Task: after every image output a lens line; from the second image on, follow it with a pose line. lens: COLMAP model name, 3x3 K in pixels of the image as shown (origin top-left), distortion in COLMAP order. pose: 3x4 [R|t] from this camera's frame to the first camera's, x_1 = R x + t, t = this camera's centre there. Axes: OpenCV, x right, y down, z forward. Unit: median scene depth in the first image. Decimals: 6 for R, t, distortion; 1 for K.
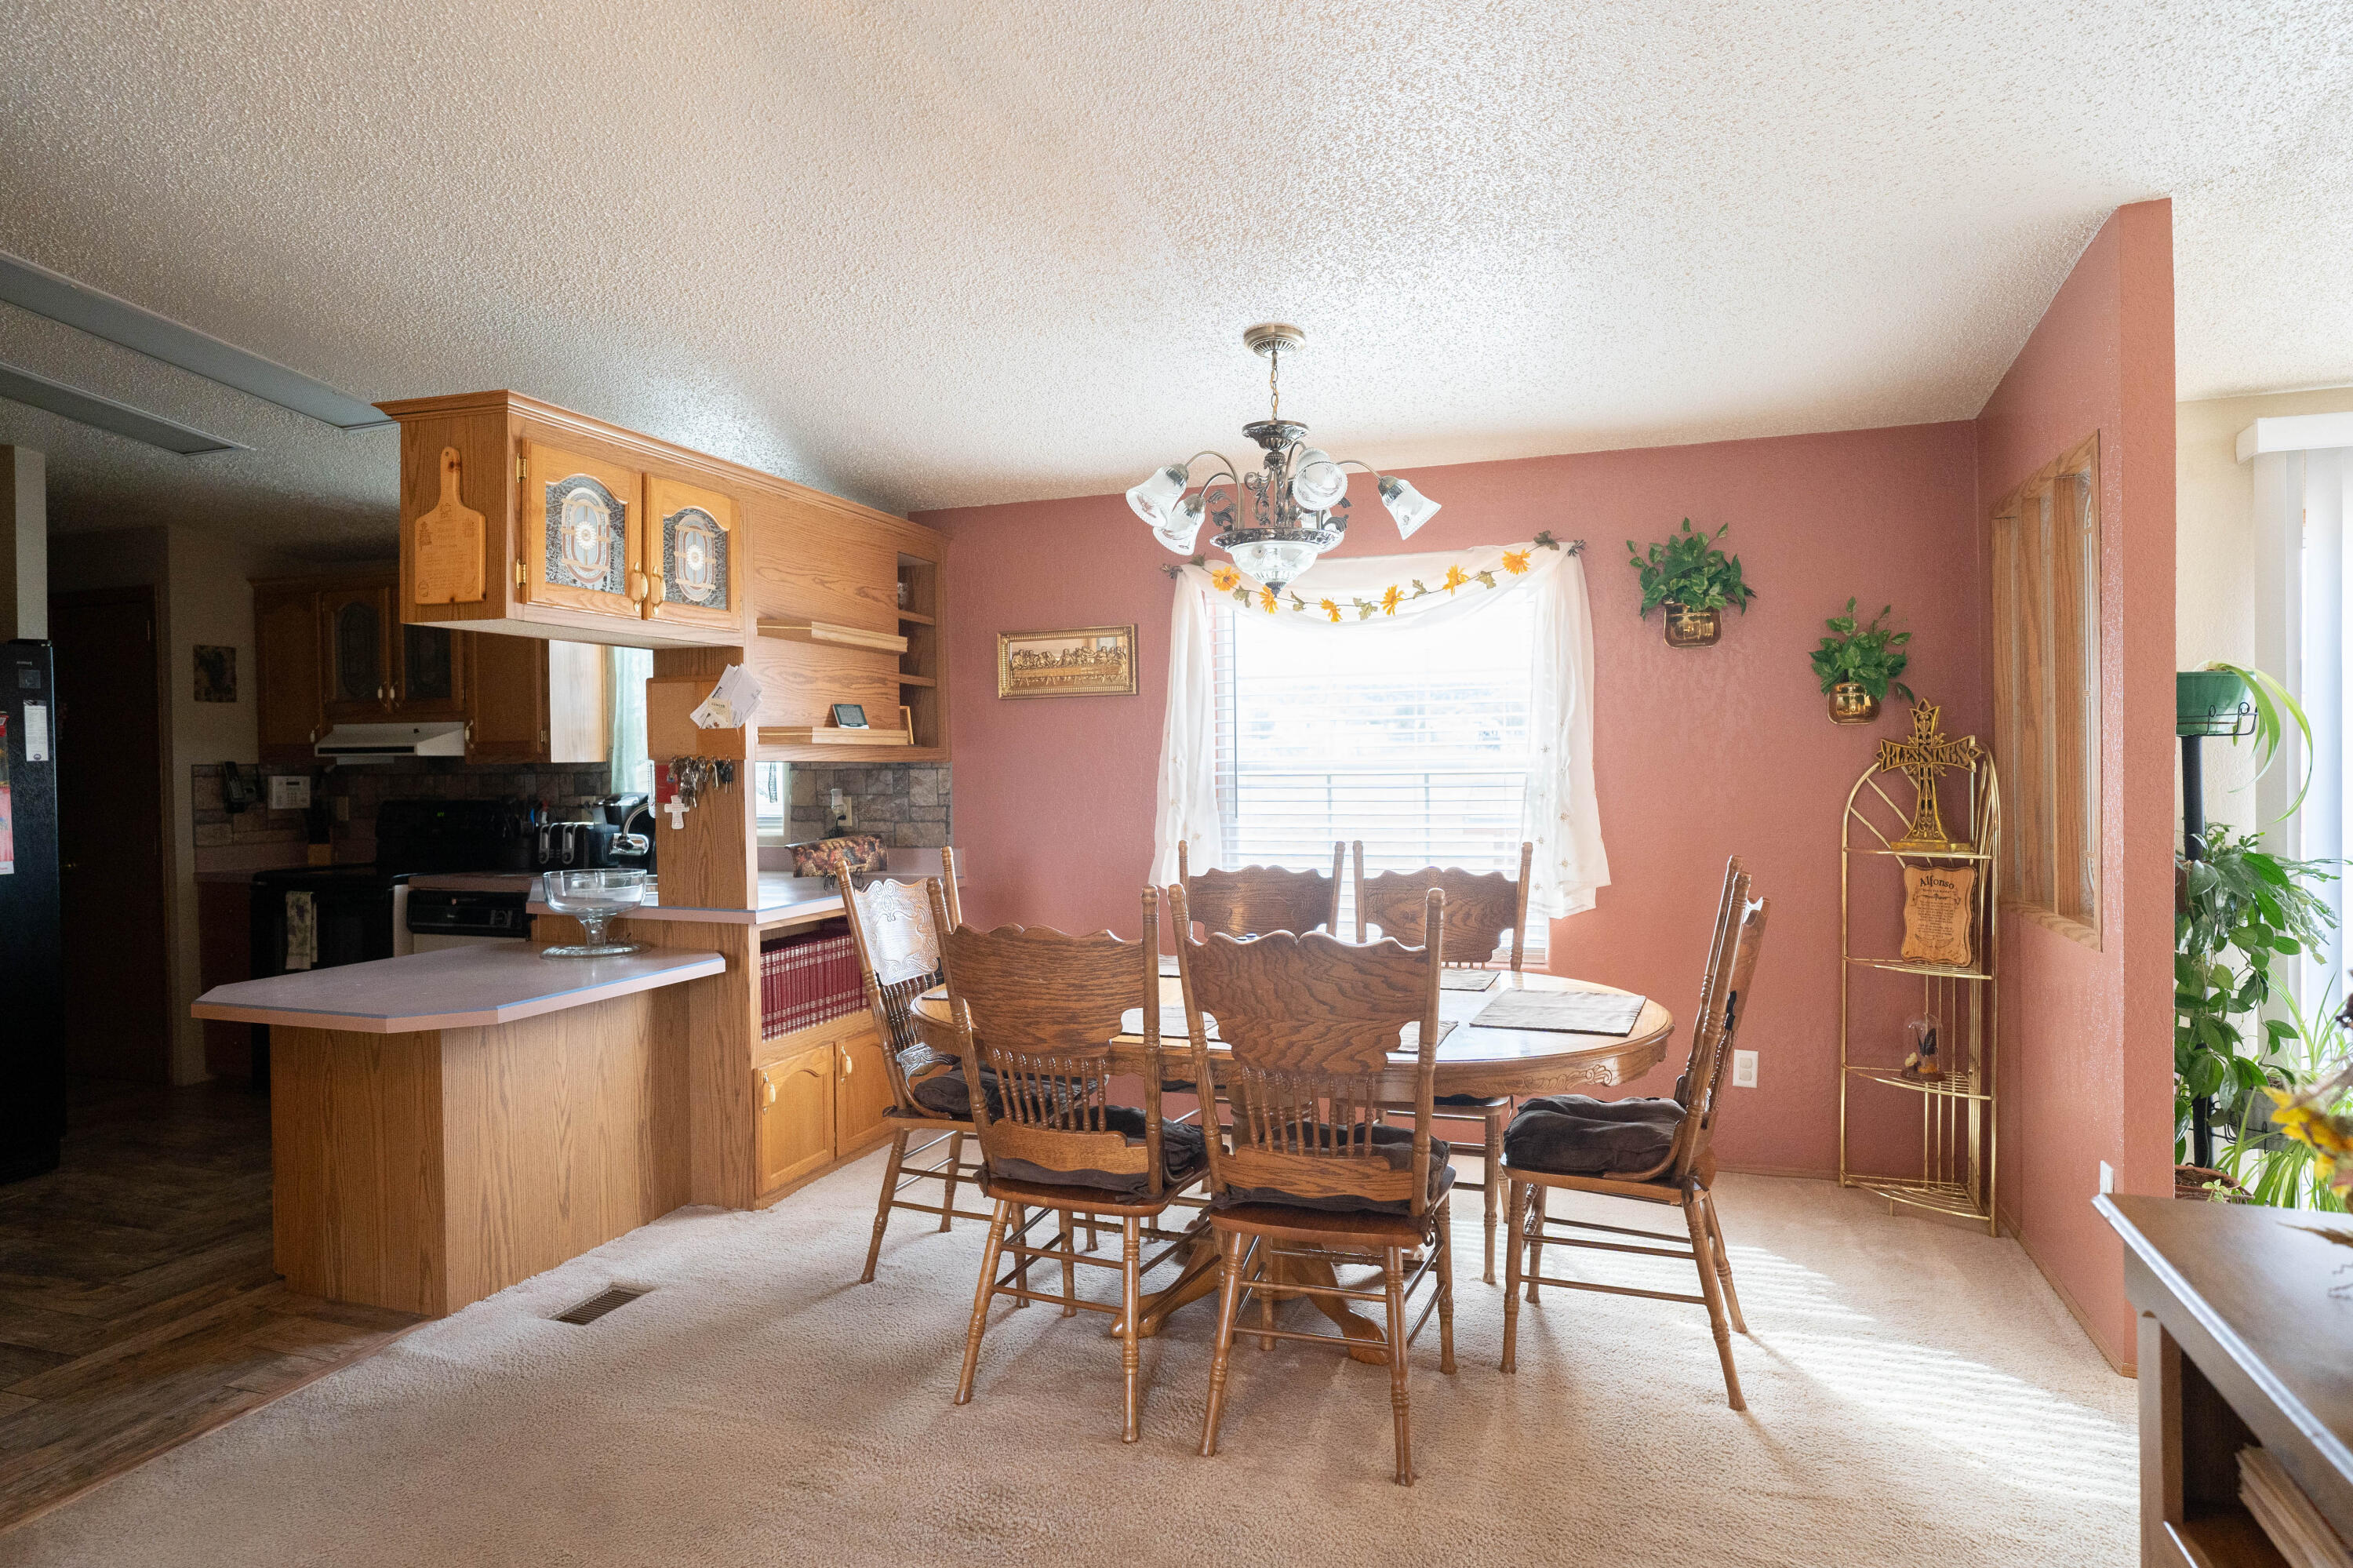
lens RADIAL K [[1324.4, 0, 1182.7], [0, 1324.4, 773.8], [0, 0, 1]] dist [-0.034324, 0.026188]
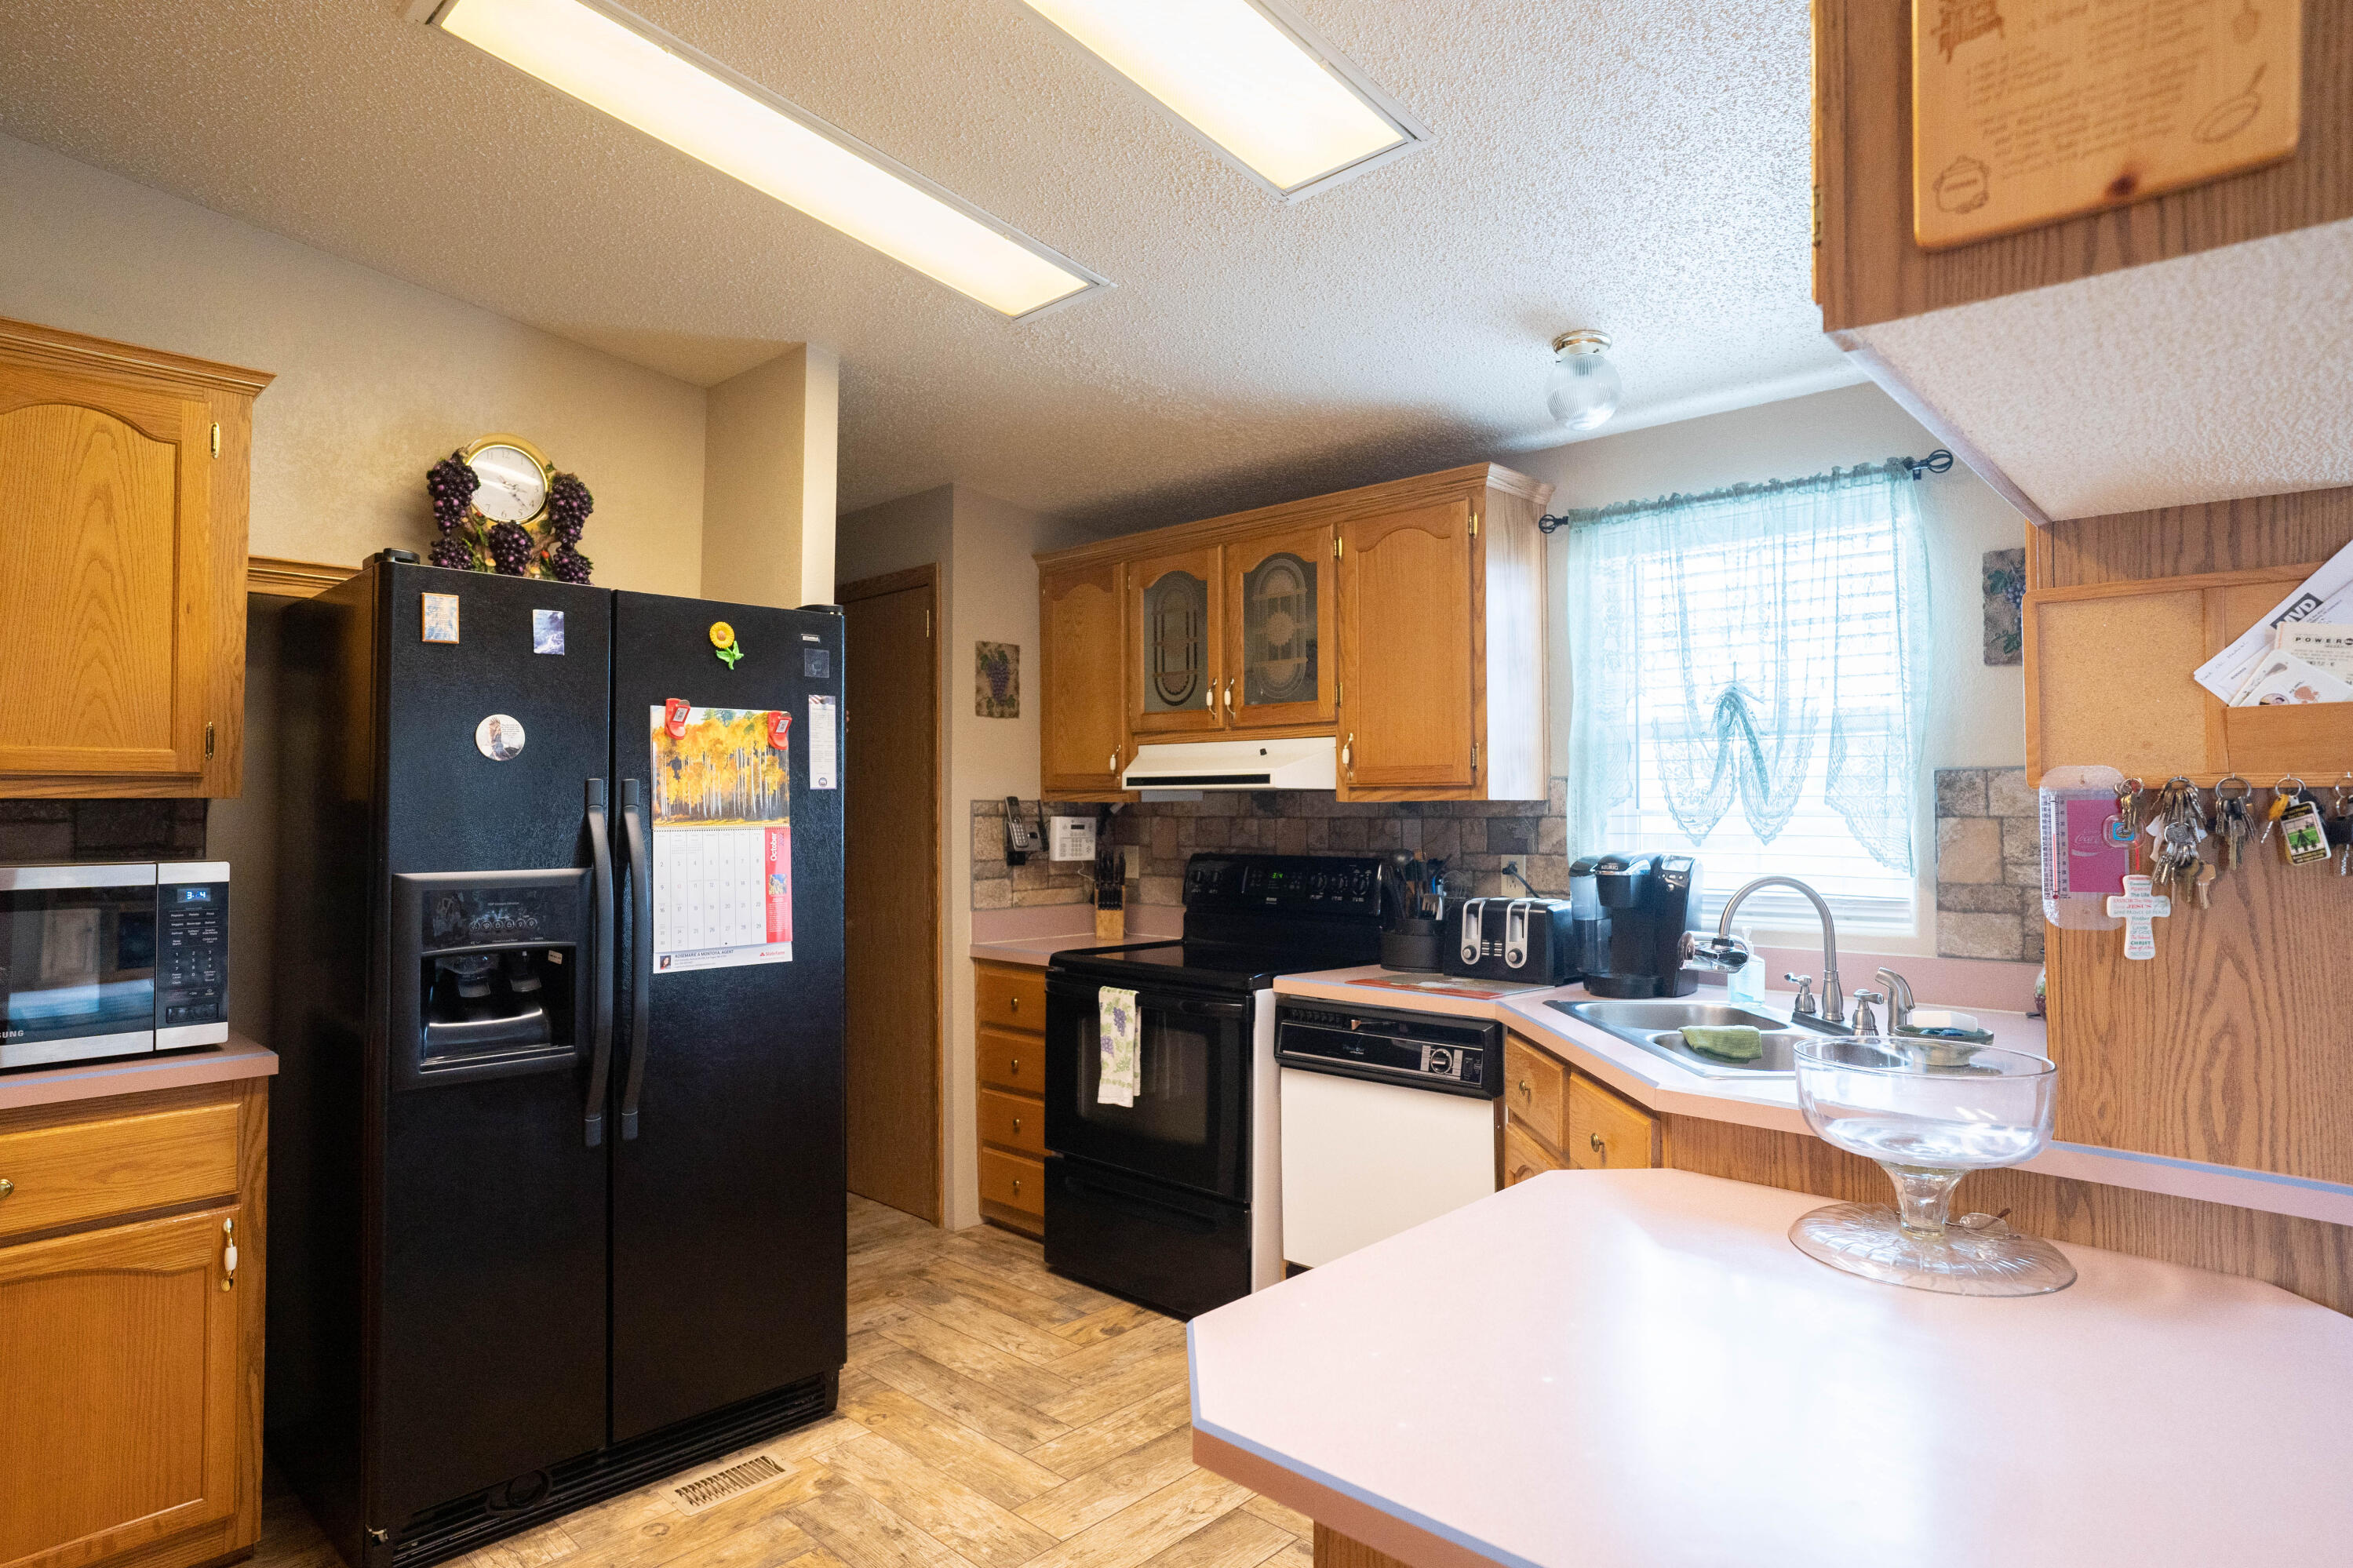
lens RADIAL K [[1297.8, 0, 1180.4], [0, 1297.8, 772.7], [0, 0, 1]] dist [-0.050543, 0.041893]
pose [[0.912489, -0.002082, -0.409096, -0.473342], [-0.013395, 0.999299, -0.034964, 0.002279], [0.408882, 0.037384, 0.911821, 0.511693]]
